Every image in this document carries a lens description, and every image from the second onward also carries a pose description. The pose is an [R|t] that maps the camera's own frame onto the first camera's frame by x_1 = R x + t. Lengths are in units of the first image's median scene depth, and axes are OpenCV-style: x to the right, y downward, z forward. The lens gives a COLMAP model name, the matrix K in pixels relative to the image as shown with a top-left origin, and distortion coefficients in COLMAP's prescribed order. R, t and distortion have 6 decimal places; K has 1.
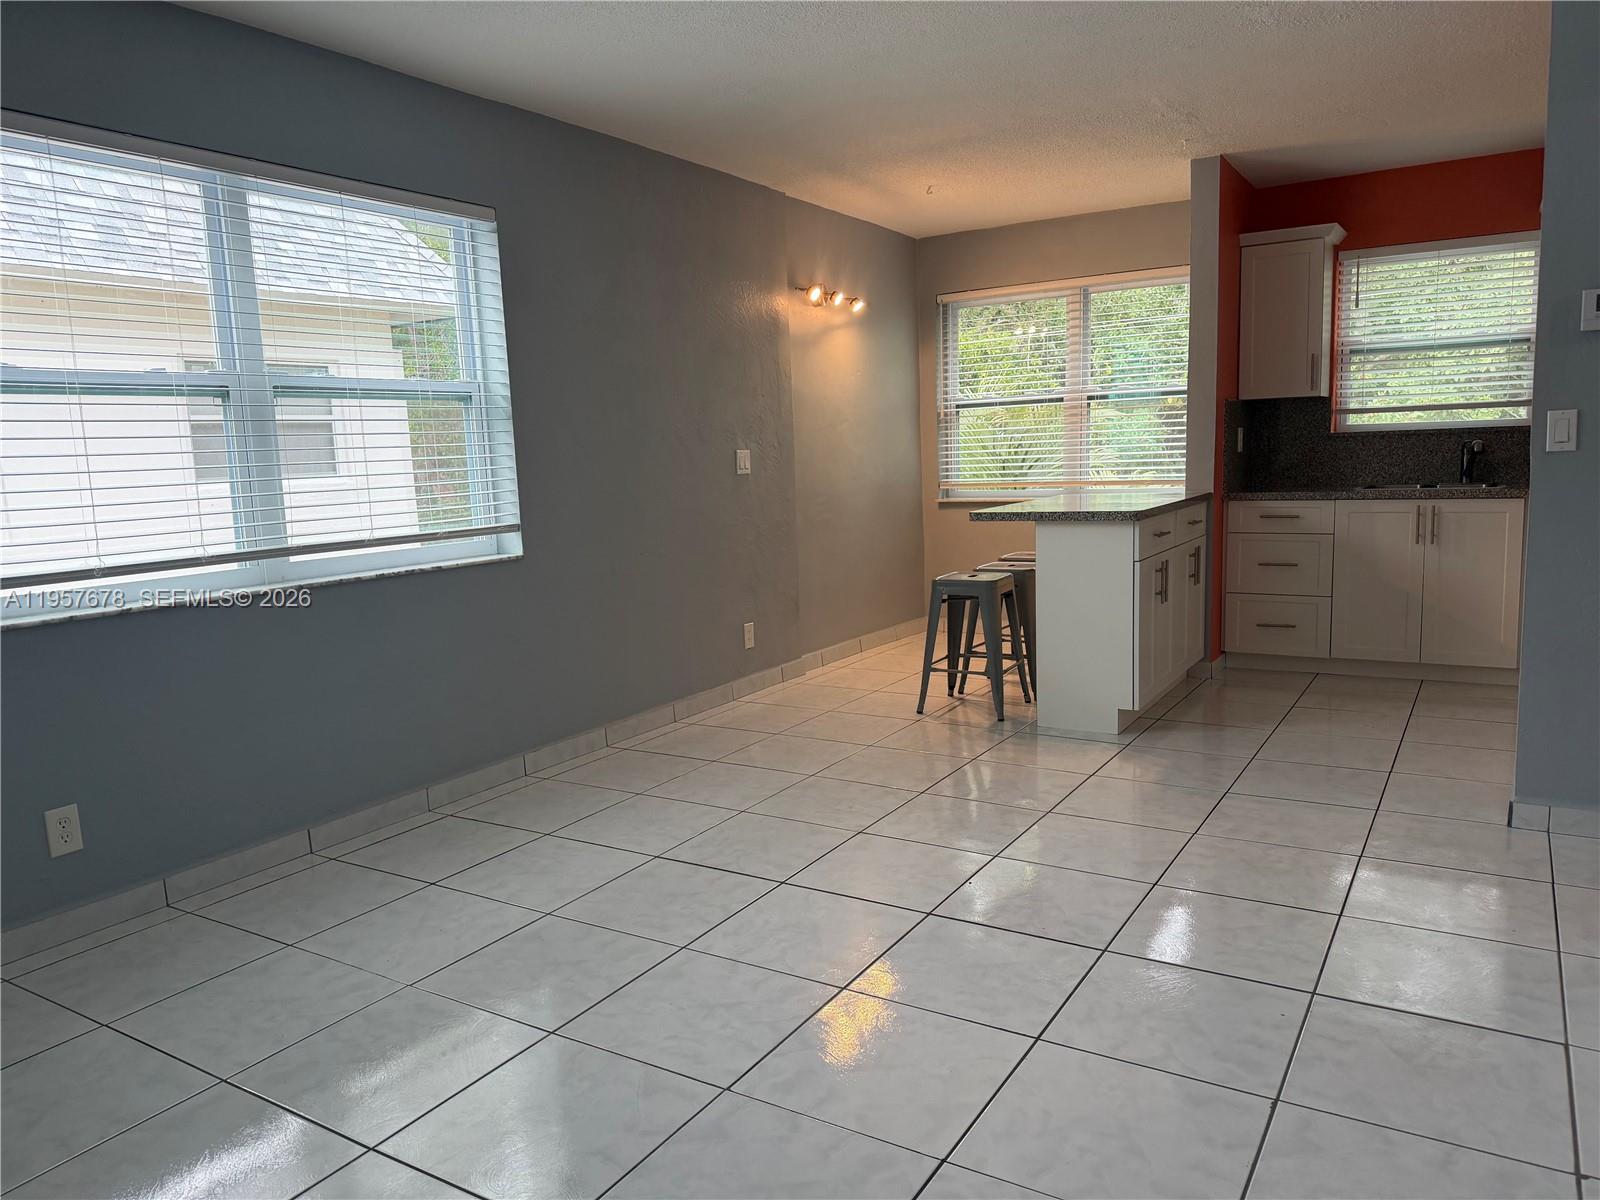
lens RADIAL K [[1118.8, 0, 797.9], [0, 1118.8, 611.3], [0, 0, 1]] dist [0.073969, -0.094278]
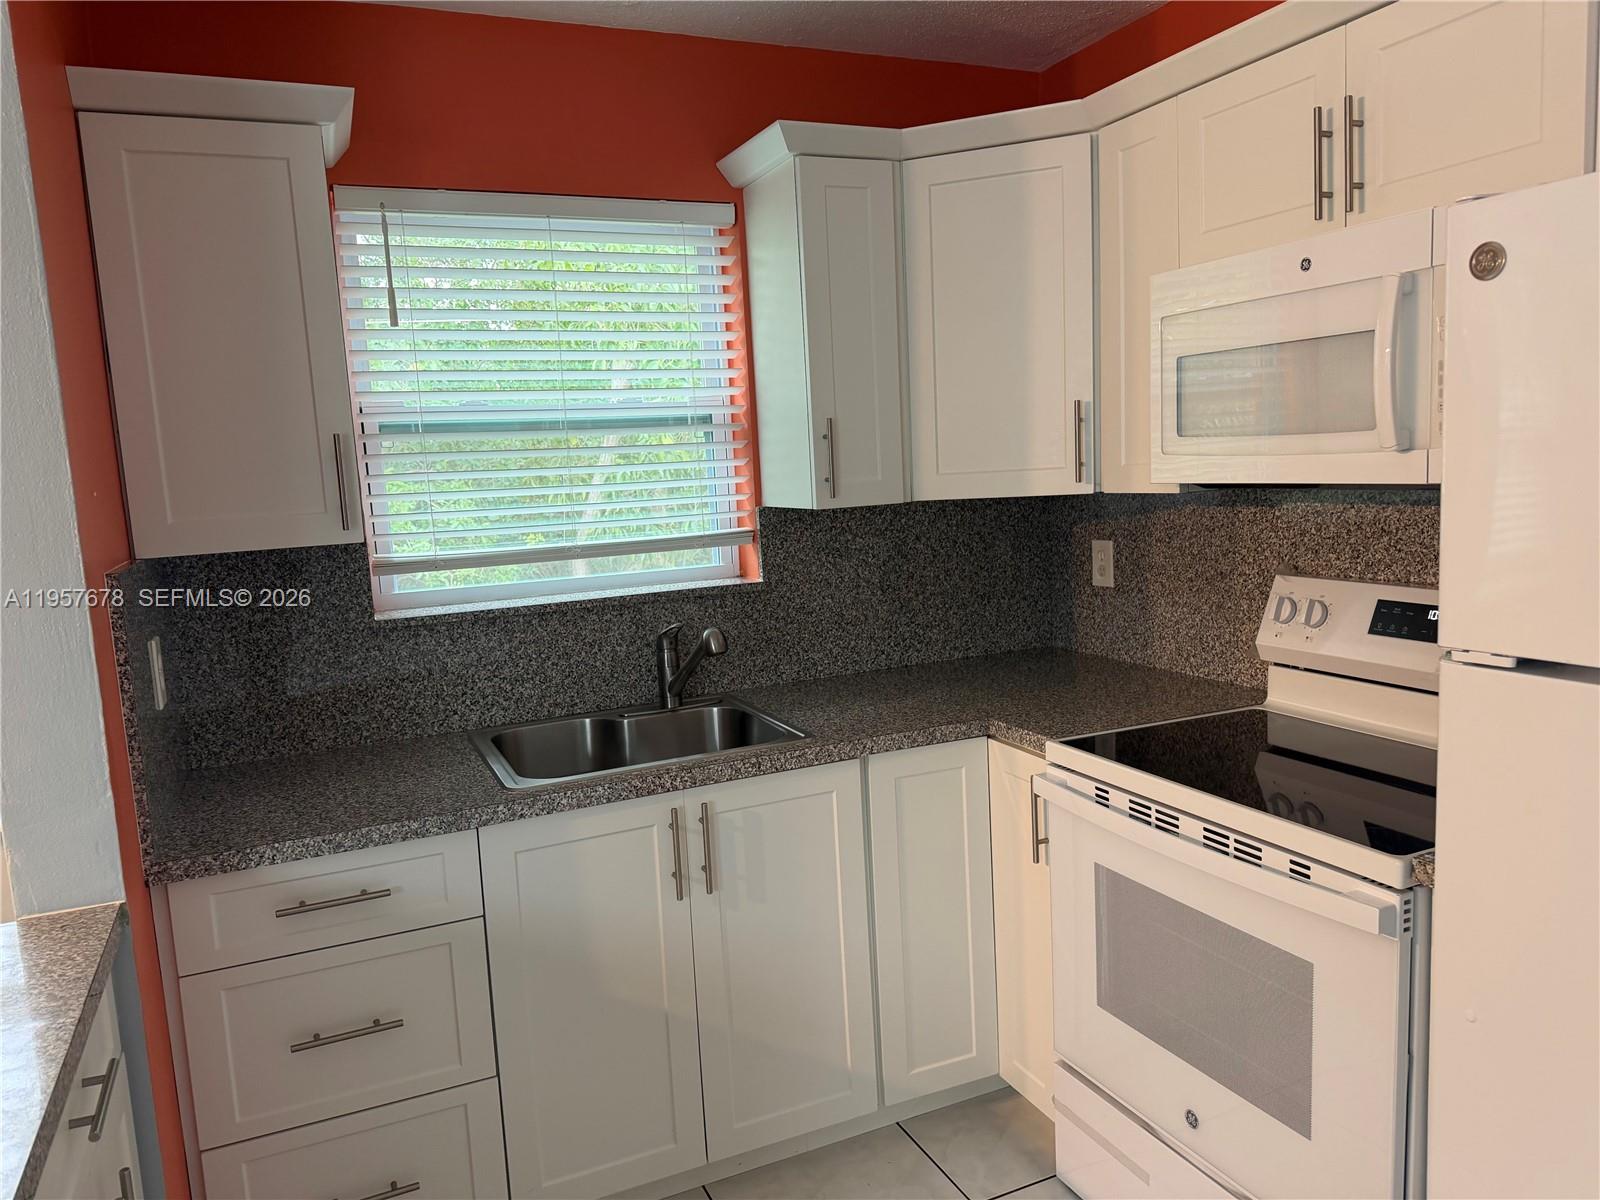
lens RADIAL K [[1118.8, 0, 798.1], [0, 1118.8, 606.3], [0, 0, 1]] dist [0.073969, -0.094278]
pose [[0.562558, -0.101596, 0.820492, 0.247538], [0.150579, 0.988413, 0.019147, -0.168397], [-0.812930, 0.112778, 0.571338, 0.727182]]
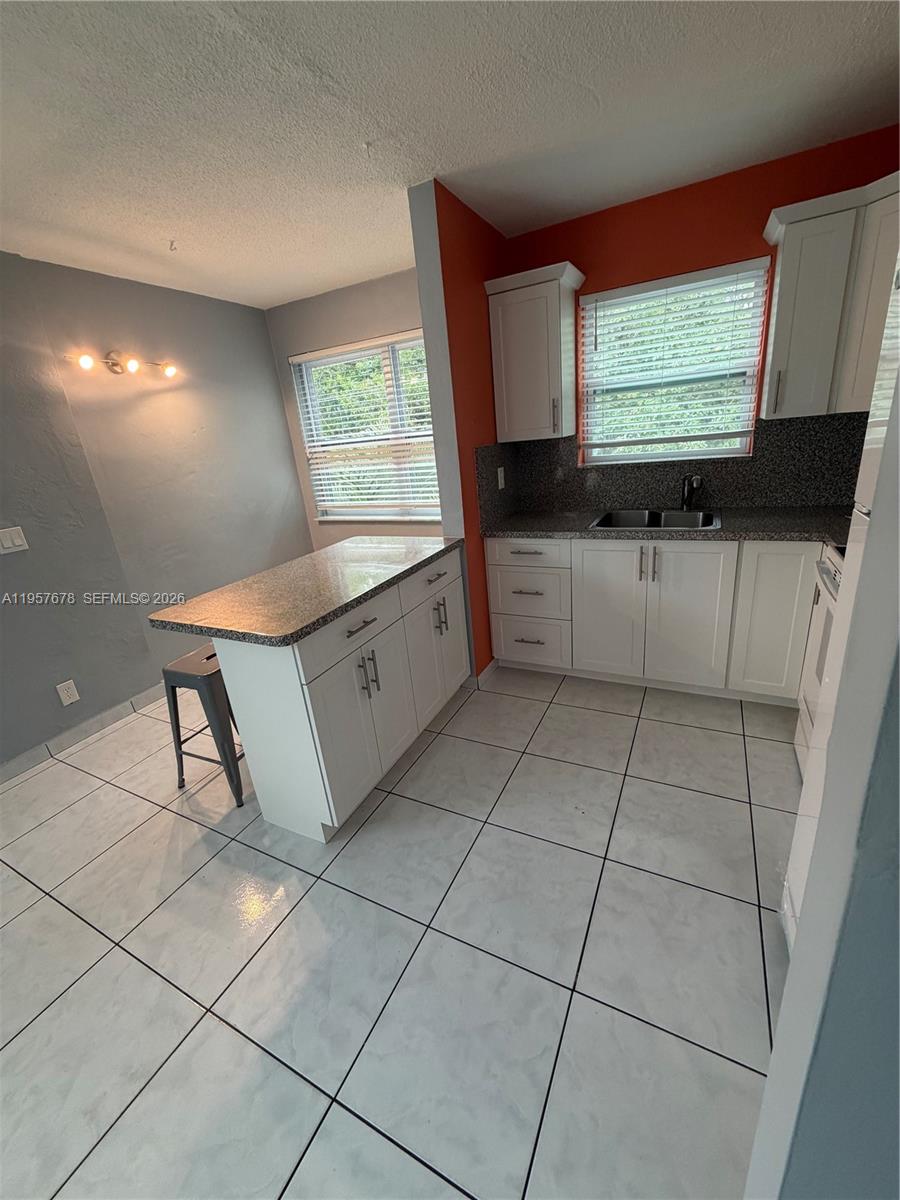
lens RADIAL K [[480.5, 0, 452.9], [0, 480.5, 596.6], [0, 0, 1]] dist [0.001068, 0.000911]
pose [[0.994755, -0.083356, 0.059277, 0.342273], [0.071090, 0.980118, 0.185244, -0.144250], [-0.073540, -0.180059, 0.980903, 0.564440]]
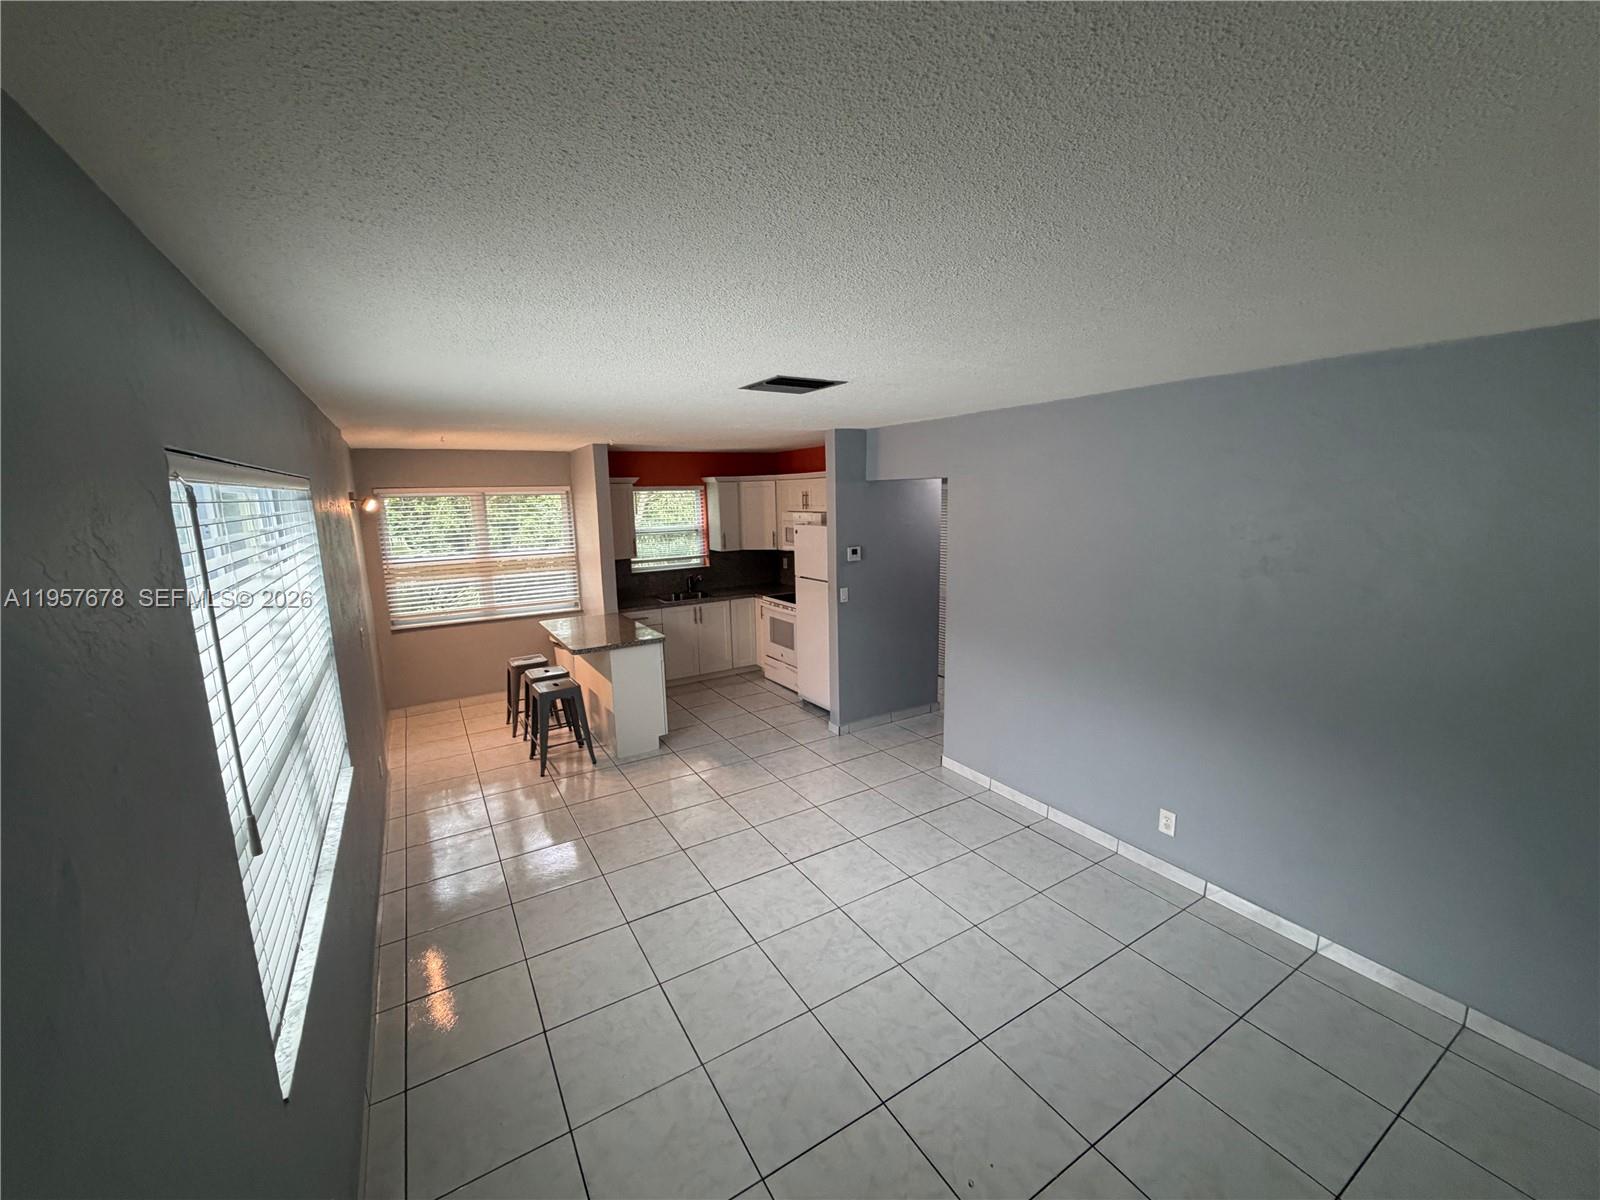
lens RADIAL K [[640.6, 0, 795.3], [0, 640.6, 604.7], [0, 0, 1]] dist [0.001068, 0.000911]
pose [[0.453448, -0.129859, 0.881772, -0.498521], [0.135158, 0.987906, 0.075985, -0.170415], [-0.880975, 0.084723, 0.465516, 0.224644]]
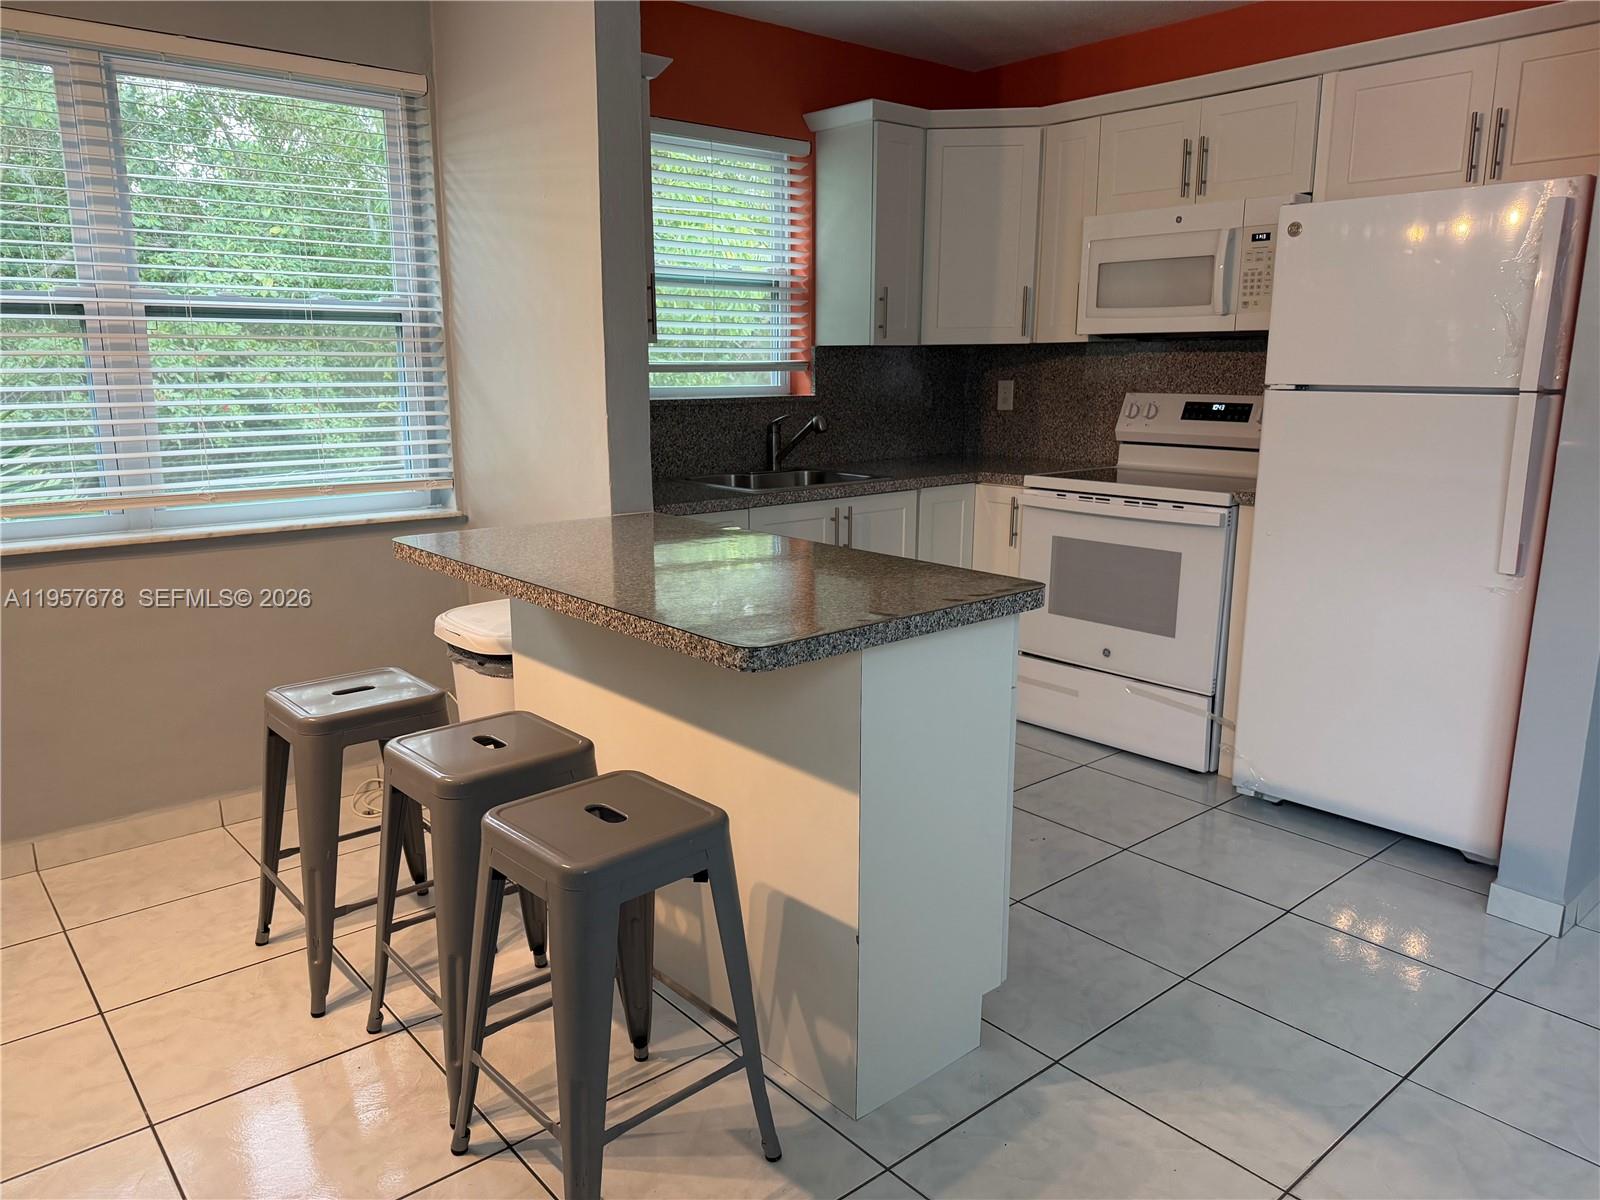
lens RADIAL K [[1118.8, 0, 798.2], [0, 1118.8, 610.6], [0, 0, 1]] dist [0.073969, -0.094278]
pose [[0.300542, -0.172799, 0.937985, -0.140884], [0.127509, 0.981902, 0.140034, -0.132786], [-0.945207, 0.077515, 0.317136, 0.808245]]
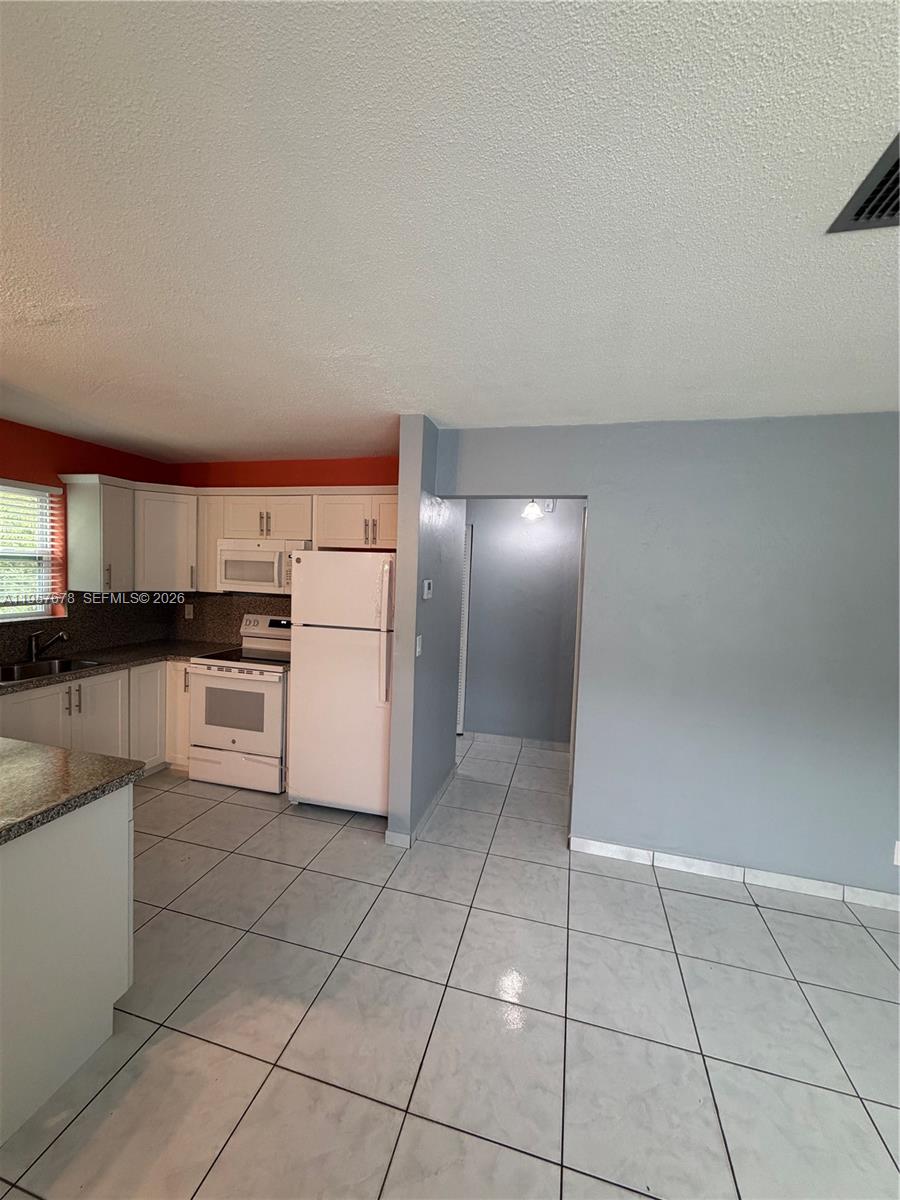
lens RADIAL K [[480.5, 0, 447.6], [0, 480.5, 594.6], [0, 0, 1]] dist [0.001068, 0.000911]
pose [[-0.290045, -0.024654, 0.956695, -0.106885], [0.112493, 0.991860, 0.059665, -0.183813], [-0.950378, 0.124927, -0.284911, 0.735985]]
